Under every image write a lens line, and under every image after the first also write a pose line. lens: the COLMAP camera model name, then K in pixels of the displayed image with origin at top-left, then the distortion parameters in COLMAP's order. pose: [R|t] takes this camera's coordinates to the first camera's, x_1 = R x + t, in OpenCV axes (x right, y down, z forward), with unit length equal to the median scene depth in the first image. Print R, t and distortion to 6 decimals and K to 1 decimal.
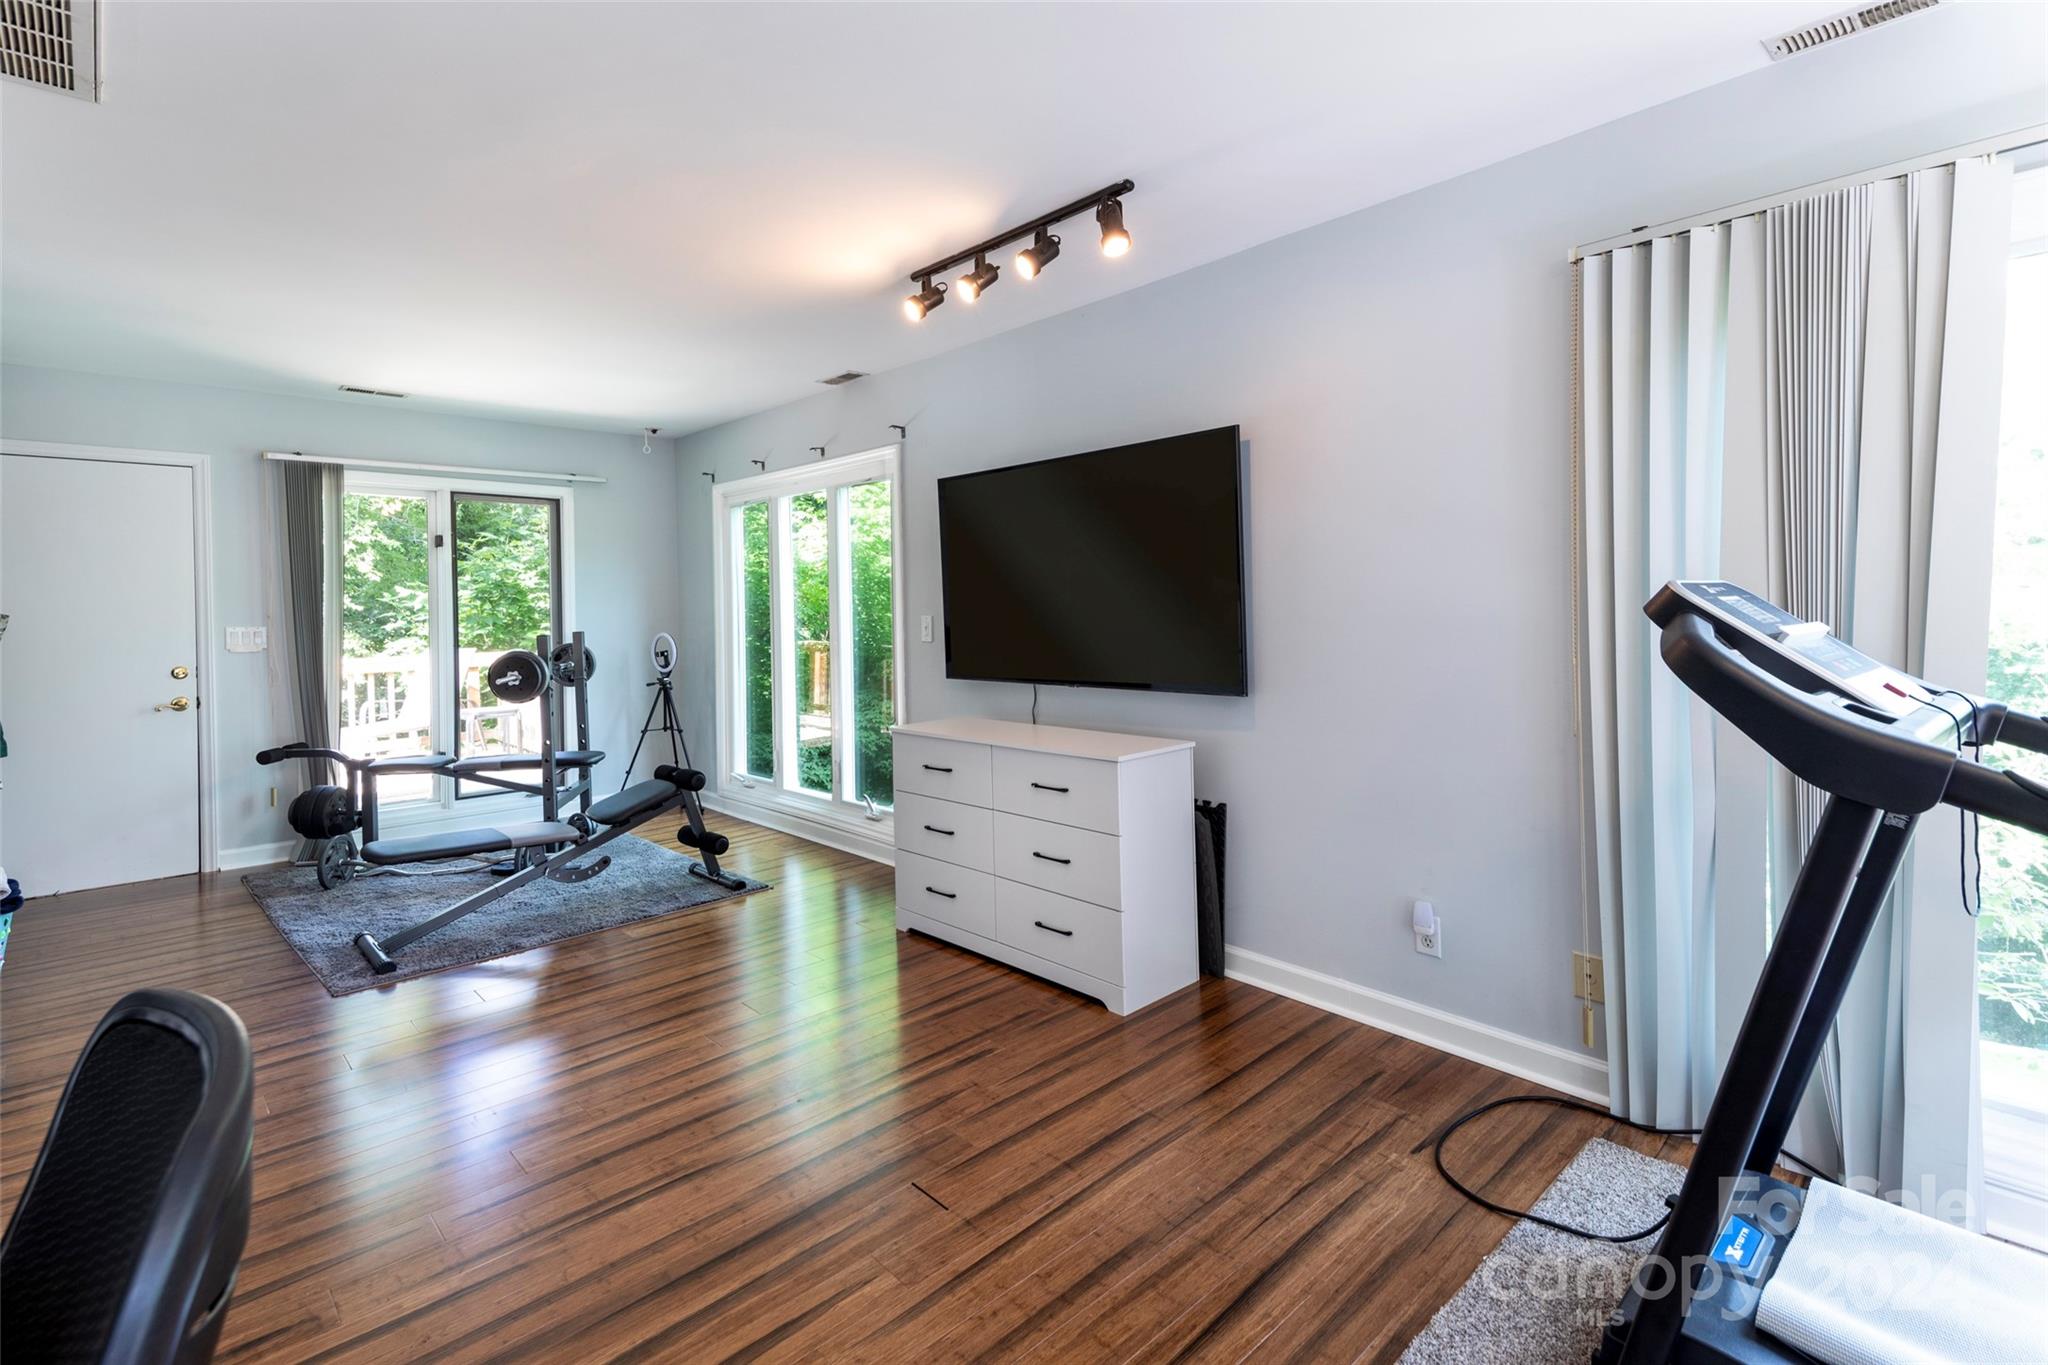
lens RADIAL K [[957.4, 0, 1010.6], [0, 957.4, 670.9], [0, 0, 1]] dist [0.071984, -0.000969]
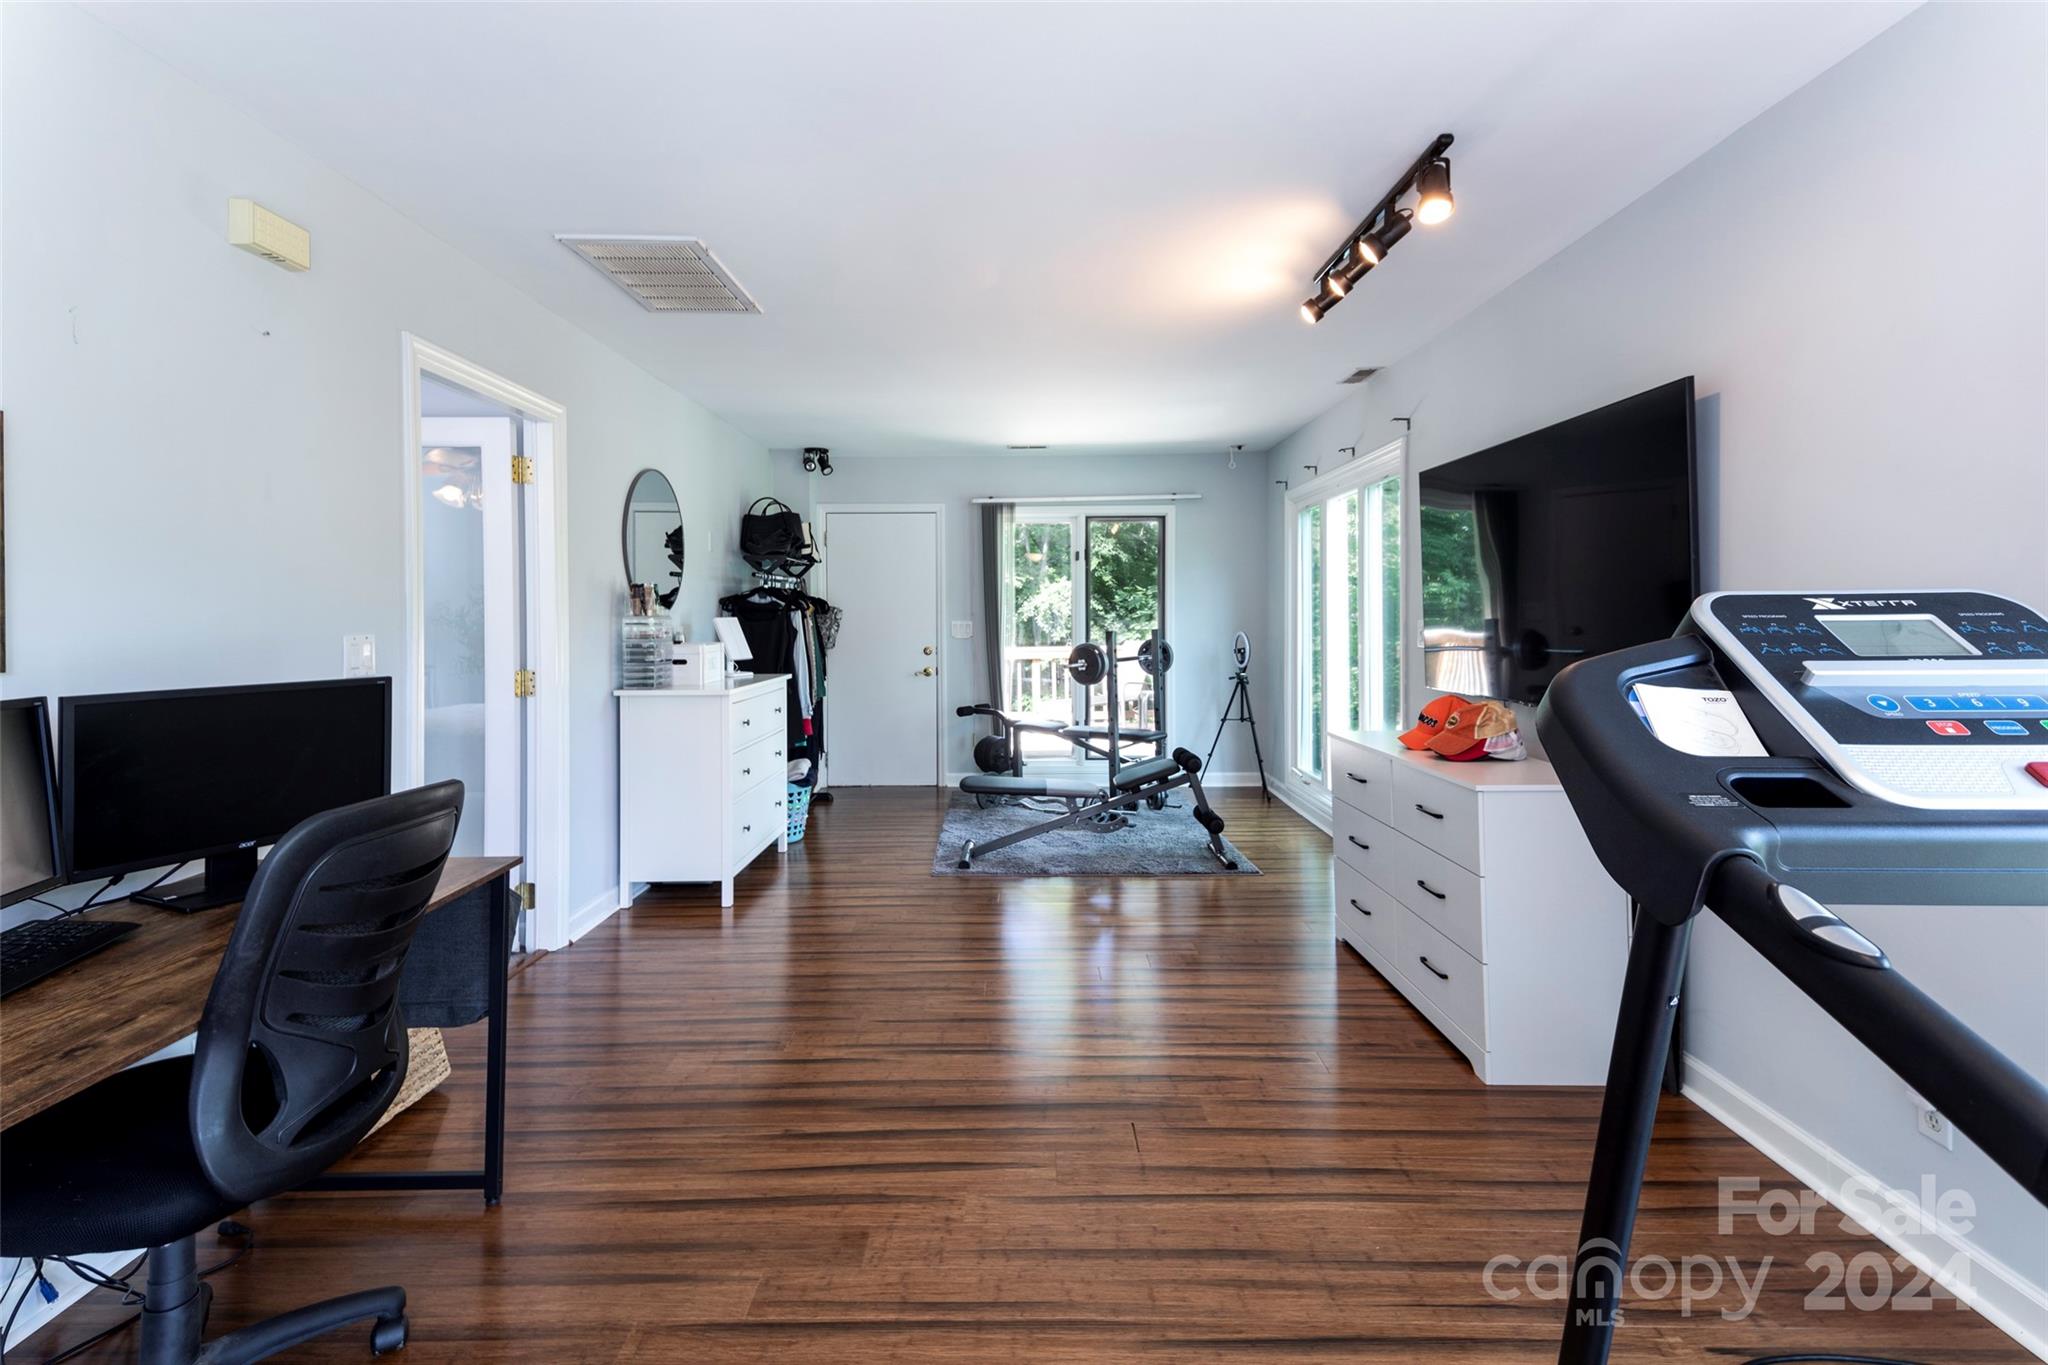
lens RADIAL K [[957.4, 0, 1010.6], [0, 957.4, 670.9], [0, 0, 1]] dist [0.071984, -0.000969]
pose [[0.730654, 0.054723, -0.680551, 0.384138], [-0.053900, 0.998295, 0.022404, -0.009948], [0.680616, 0.020312, 0.732358, 0.052442]]
